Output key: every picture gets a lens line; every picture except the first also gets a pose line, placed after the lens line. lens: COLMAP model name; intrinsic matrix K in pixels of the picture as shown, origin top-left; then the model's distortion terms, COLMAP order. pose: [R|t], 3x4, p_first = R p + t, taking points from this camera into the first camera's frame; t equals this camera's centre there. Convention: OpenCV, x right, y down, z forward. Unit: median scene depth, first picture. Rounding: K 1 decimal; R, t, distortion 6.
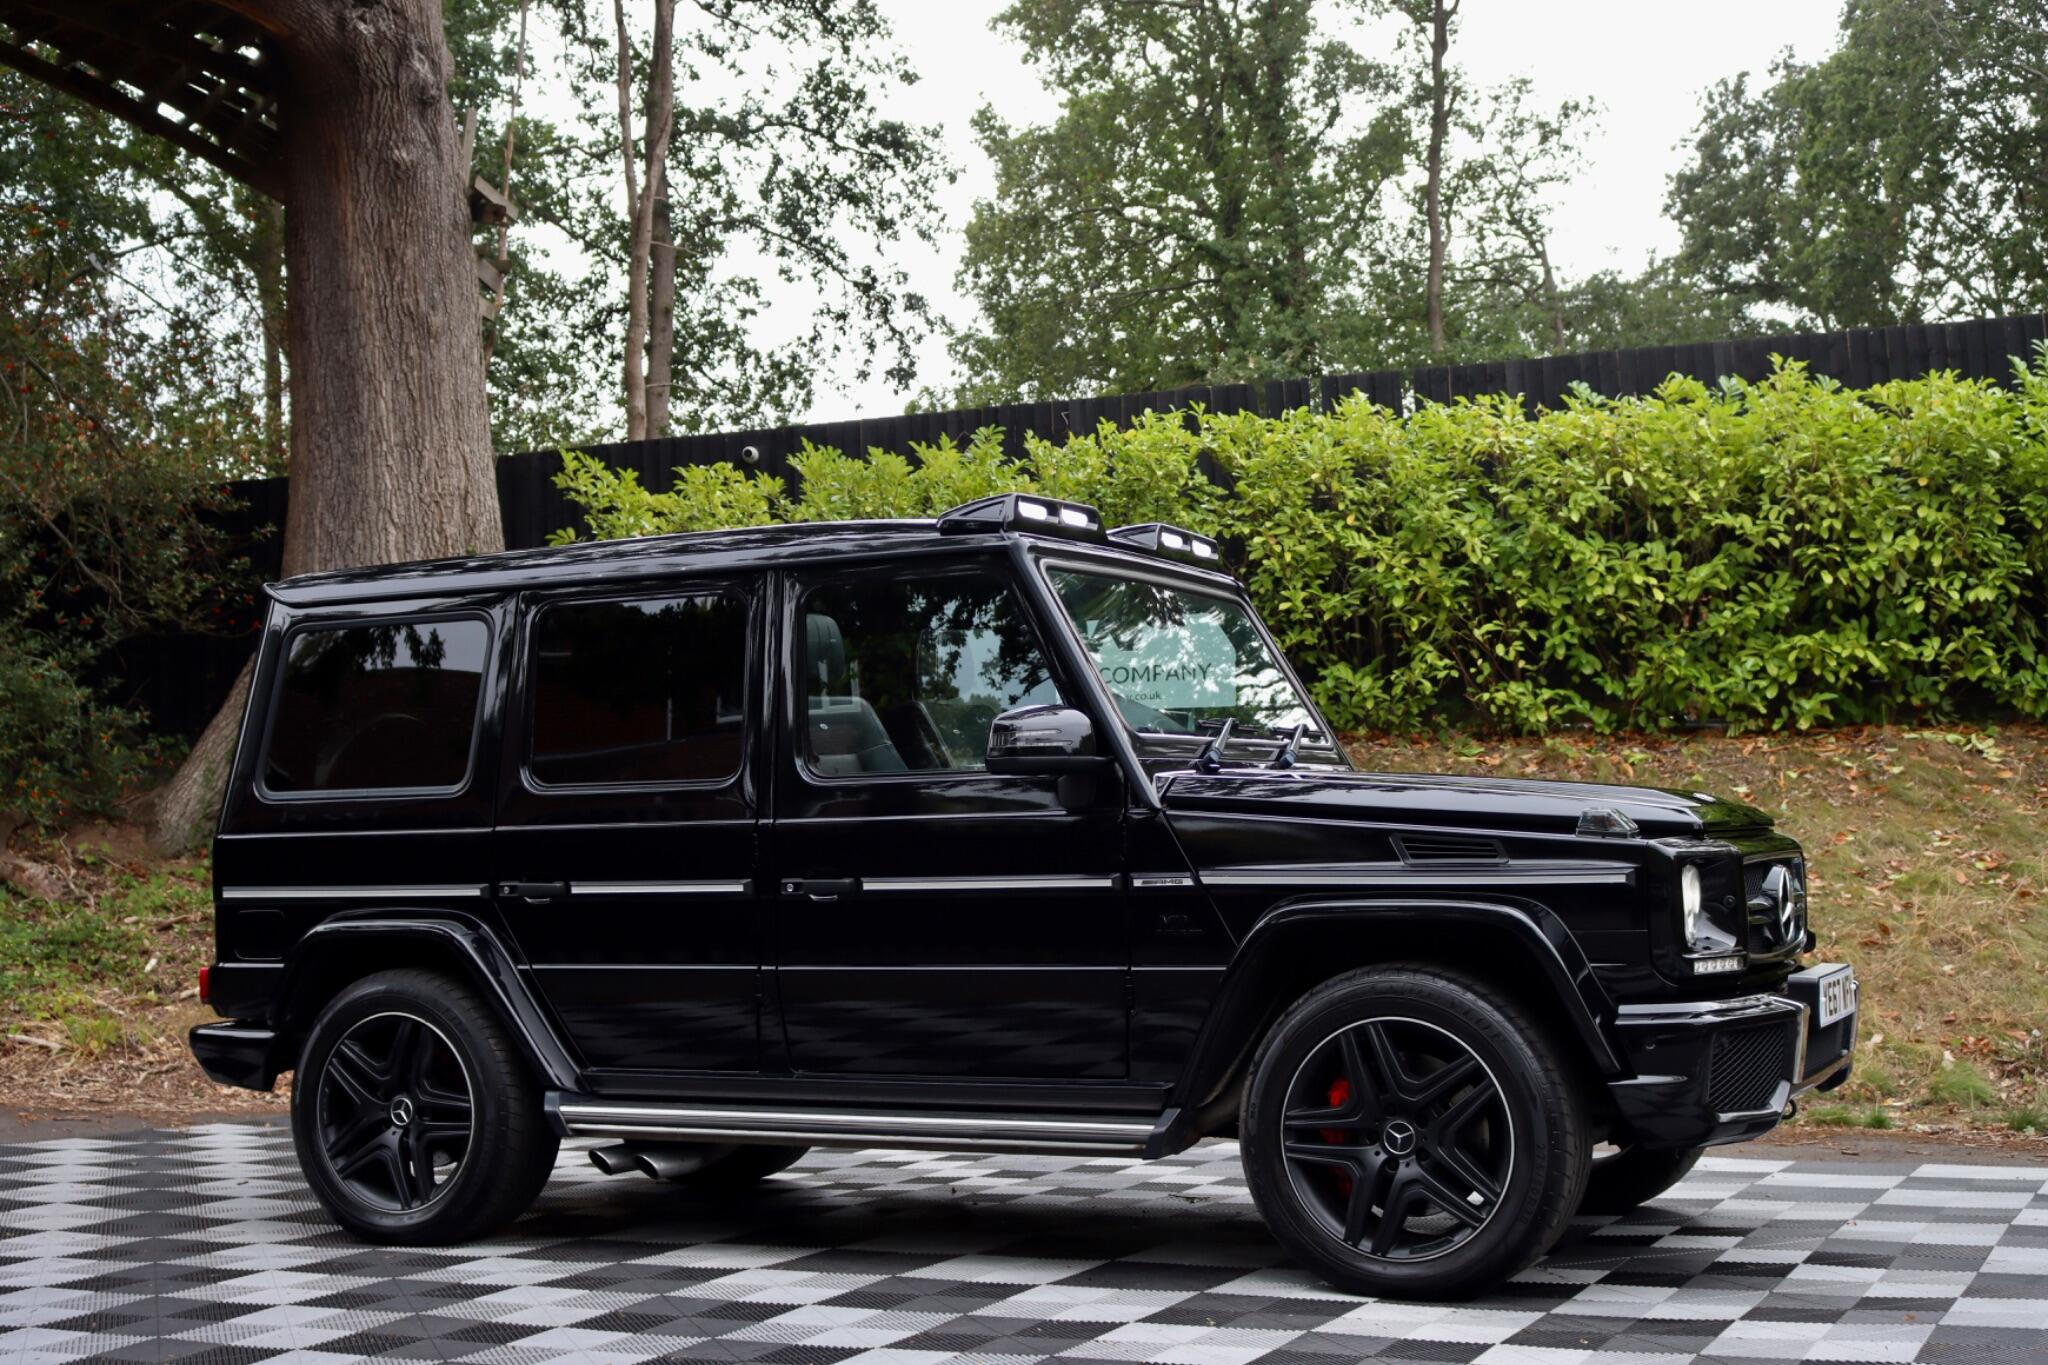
lens RADIAL K [[2594.8, 0, 1016.2], [0, 2594.8, 688.6], [0, 0, 1]] dist [-0.094875, 0.116500]
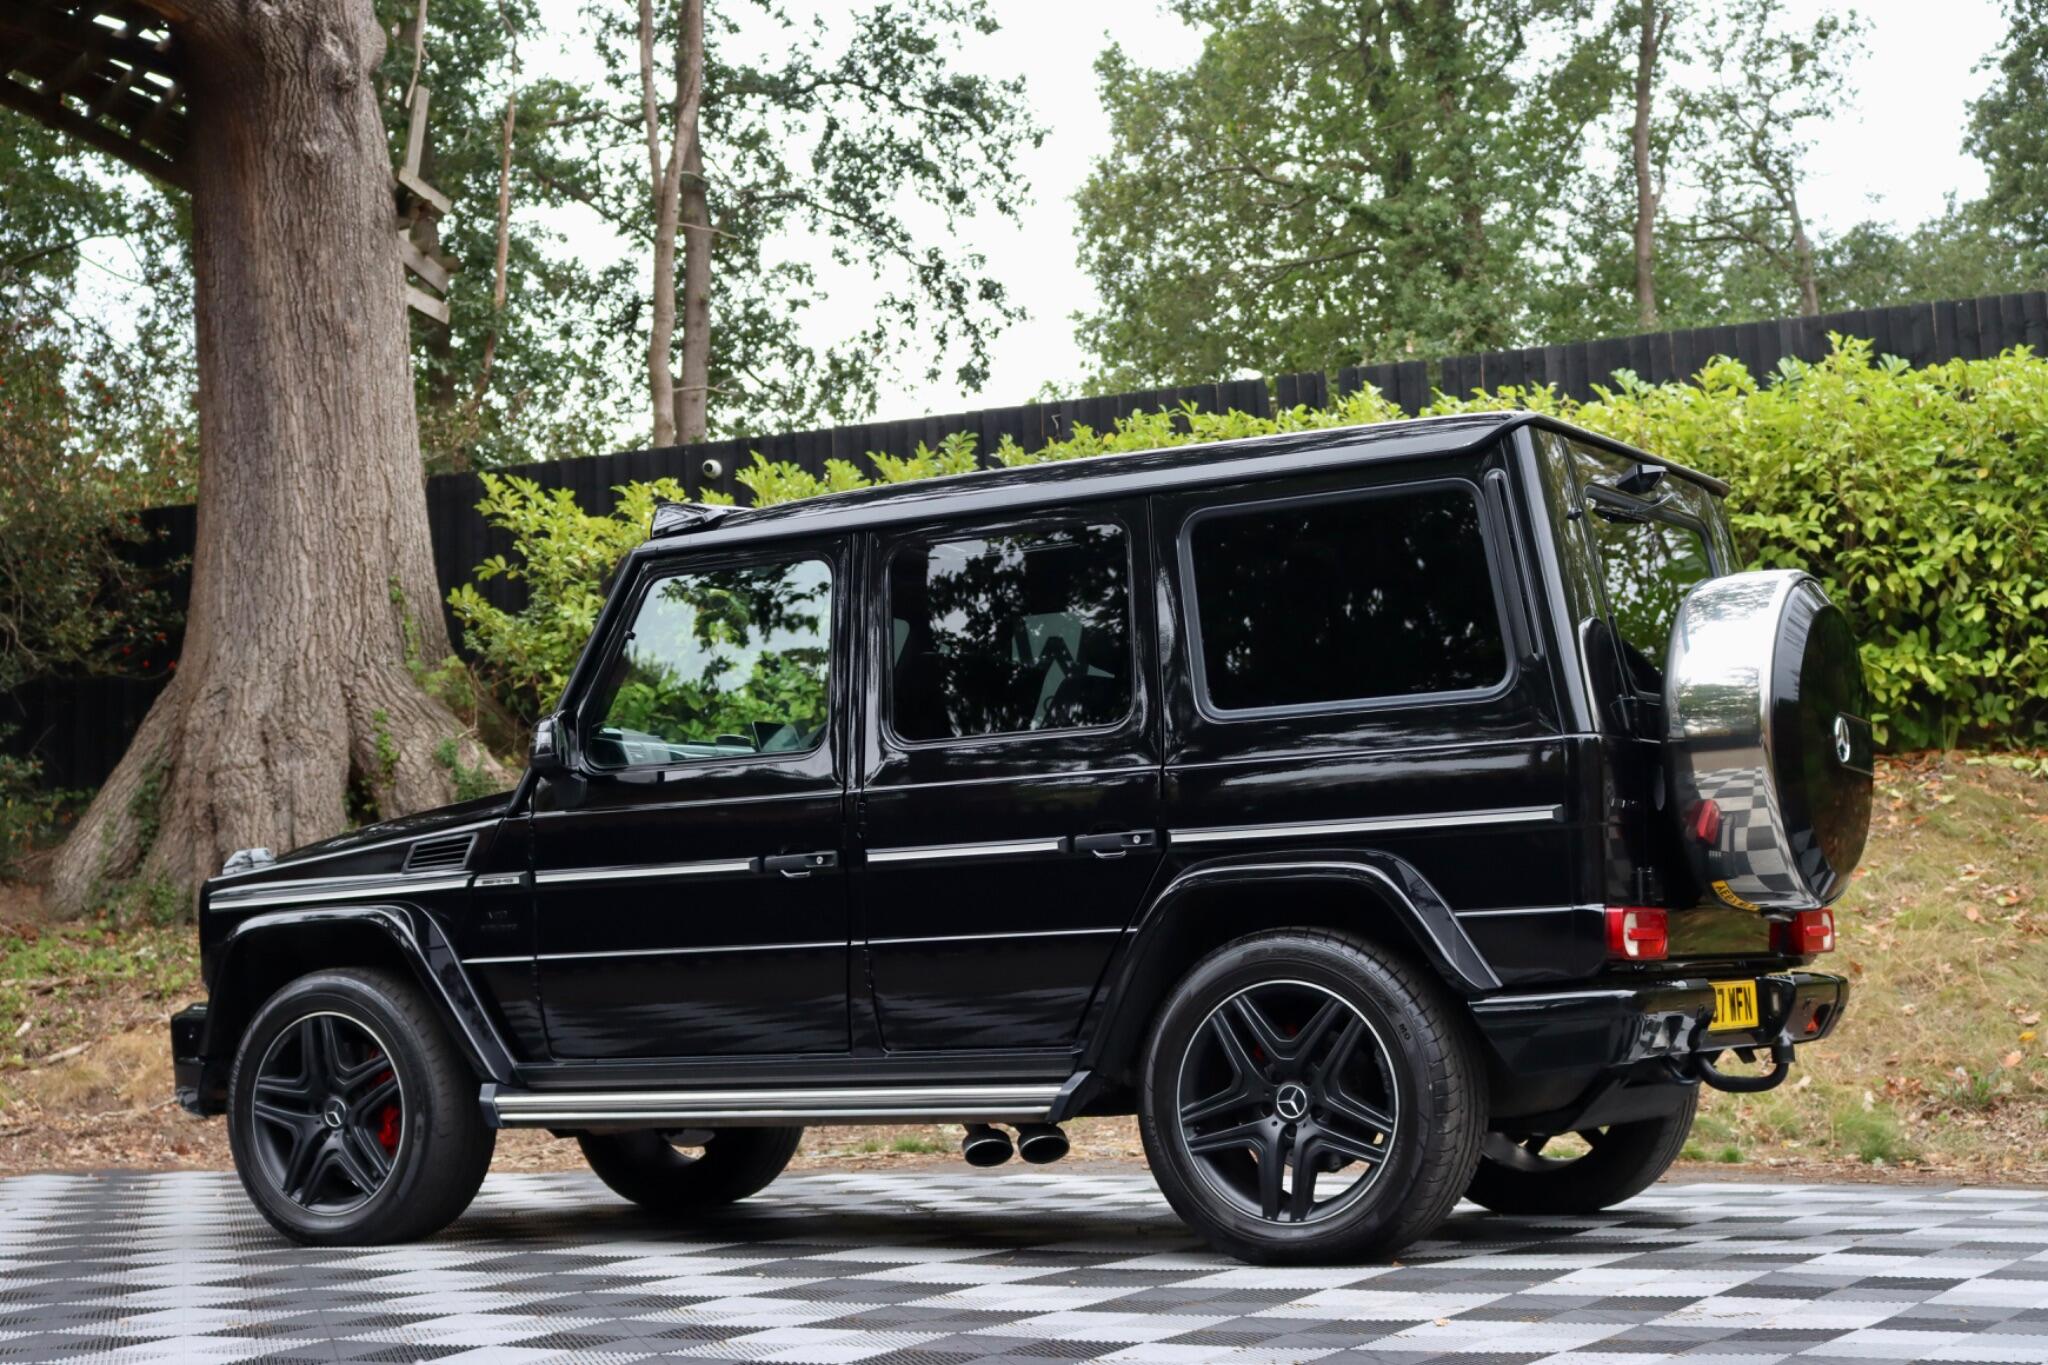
lens RADIAL K [[3188.8, 0, 1008.8], [0, 3188.8, 689.2], [0, 0, 1]] dist [-0.028261, -0.061172]
pose [[0.997153, -0.014102, -0.074075, 0.084439], [0.012732, 0.999740, -0.018932, 0.008649], [0.074323, 0.017935, 0.997073, -0.098308]]
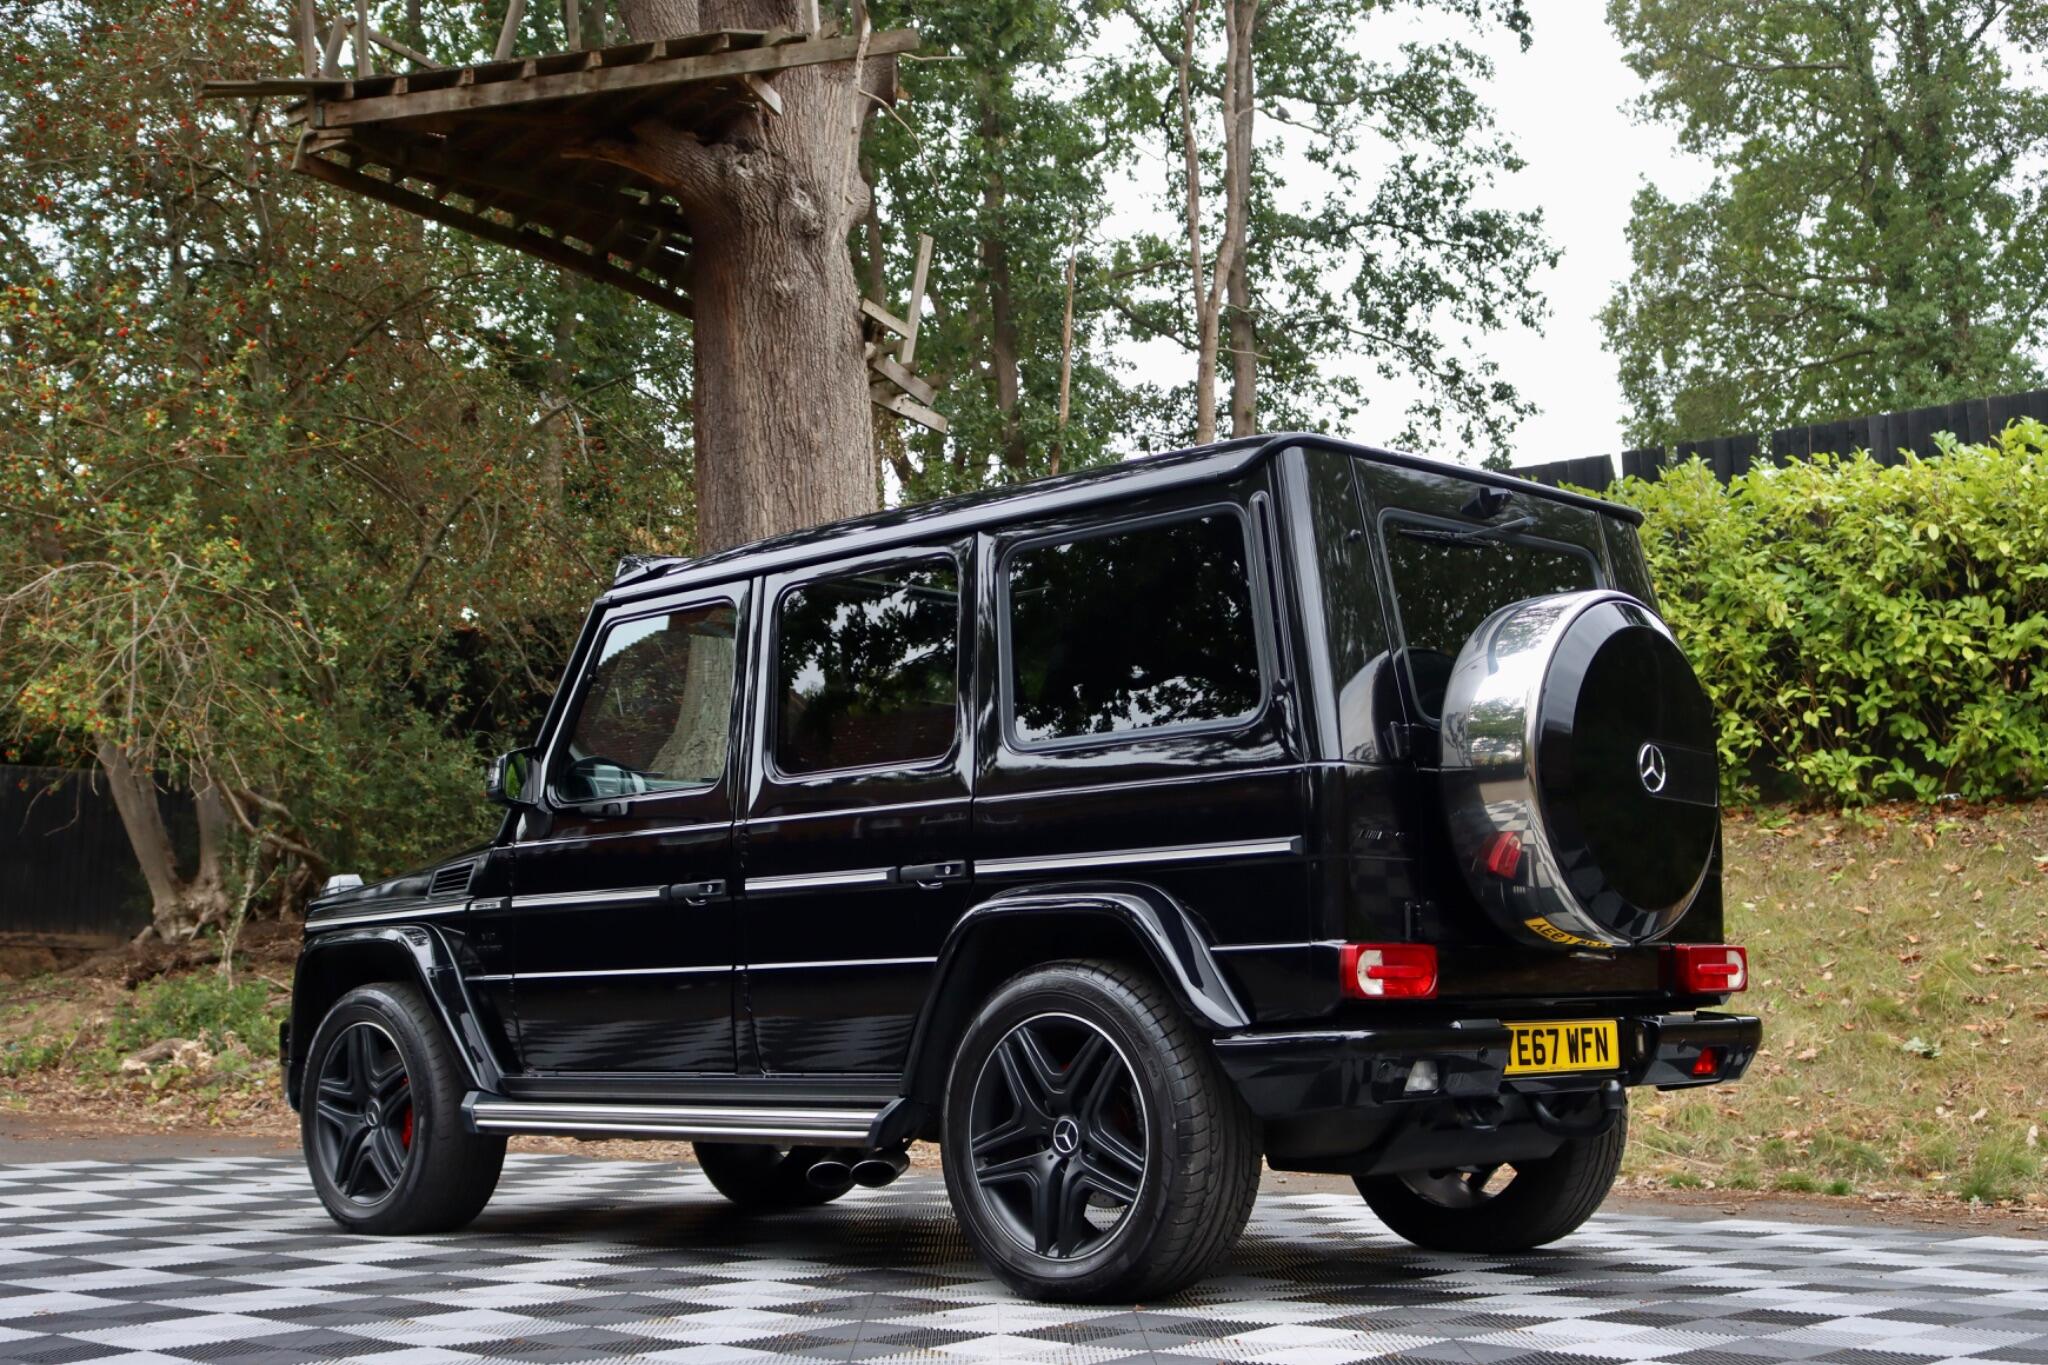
lens RADIAL K [[2636.6, 0, 1009.2], [0, 2636.6, 682.5], [0, 0, 1]] dist [-0.091769, 0.103360]
pose [[0.948824, -0.028046, -0.314558, 0.186741], [0.013904, 0.998793, -0.047115, 0.012178], [0.315500, 0.040331, 0.948068, -0.010755]]
